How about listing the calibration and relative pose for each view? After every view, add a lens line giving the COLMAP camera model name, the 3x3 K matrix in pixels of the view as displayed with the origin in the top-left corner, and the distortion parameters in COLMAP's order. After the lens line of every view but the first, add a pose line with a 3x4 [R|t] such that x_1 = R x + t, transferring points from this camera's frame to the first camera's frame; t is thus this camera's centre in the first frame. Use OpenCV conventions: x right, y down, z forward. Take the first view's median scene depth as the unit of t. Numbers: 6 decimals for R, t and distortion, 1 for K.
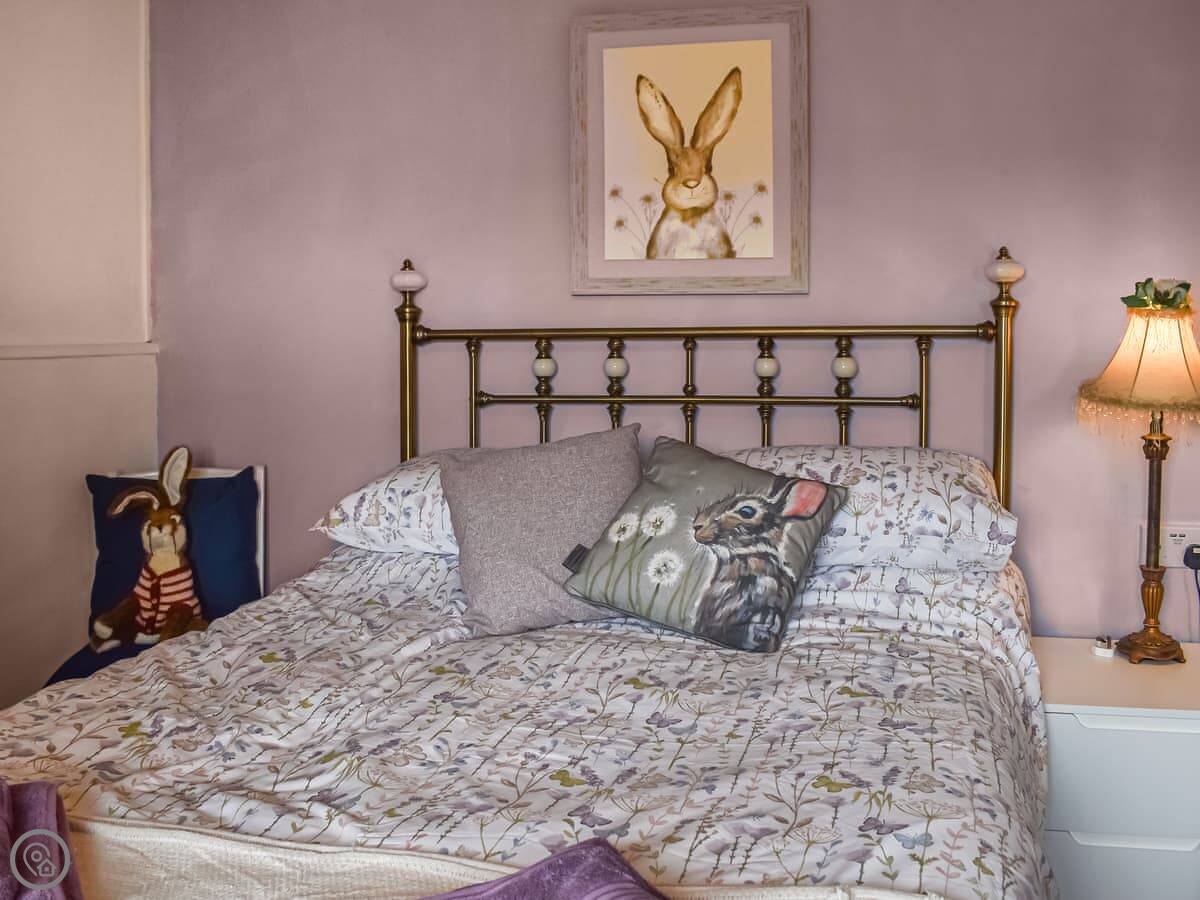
lens RADIAL K [[1099.3, 0, 595.1], [0, 1099.3, 378.5], [0, 0, 1]] dist [-0.097720, 0.000508]
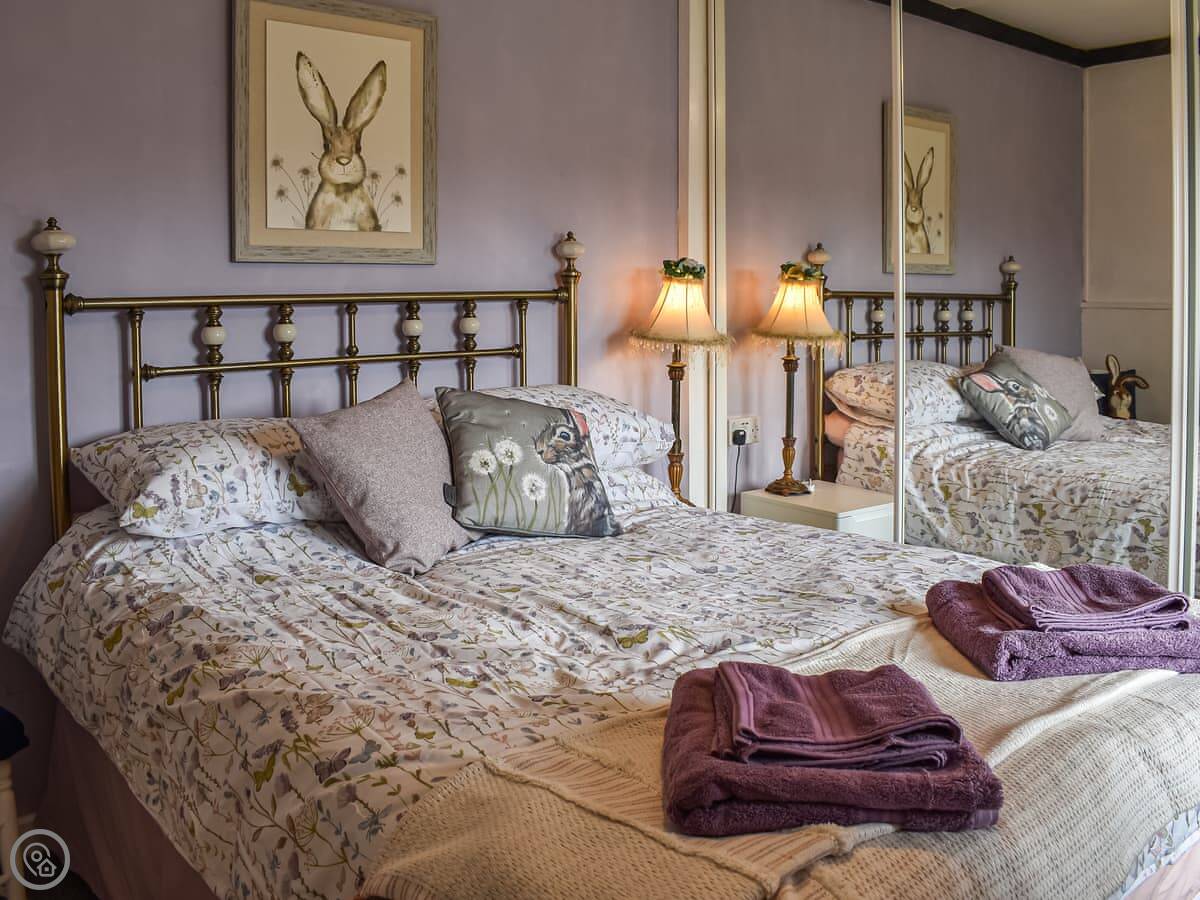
lens RADIAL K [[1111.1, 0, 598.9], [0, 1111.1, 384.3], [0, 0, 1]] dist [-0.092950, 0.002911]
pose [[0.586925, -0.067078, 0.806858, -0.668872], [0.043354, 0.997736, 0.051410, -0.002235], [-0.808480, 0.004807, 0.588504, 0.156891]]
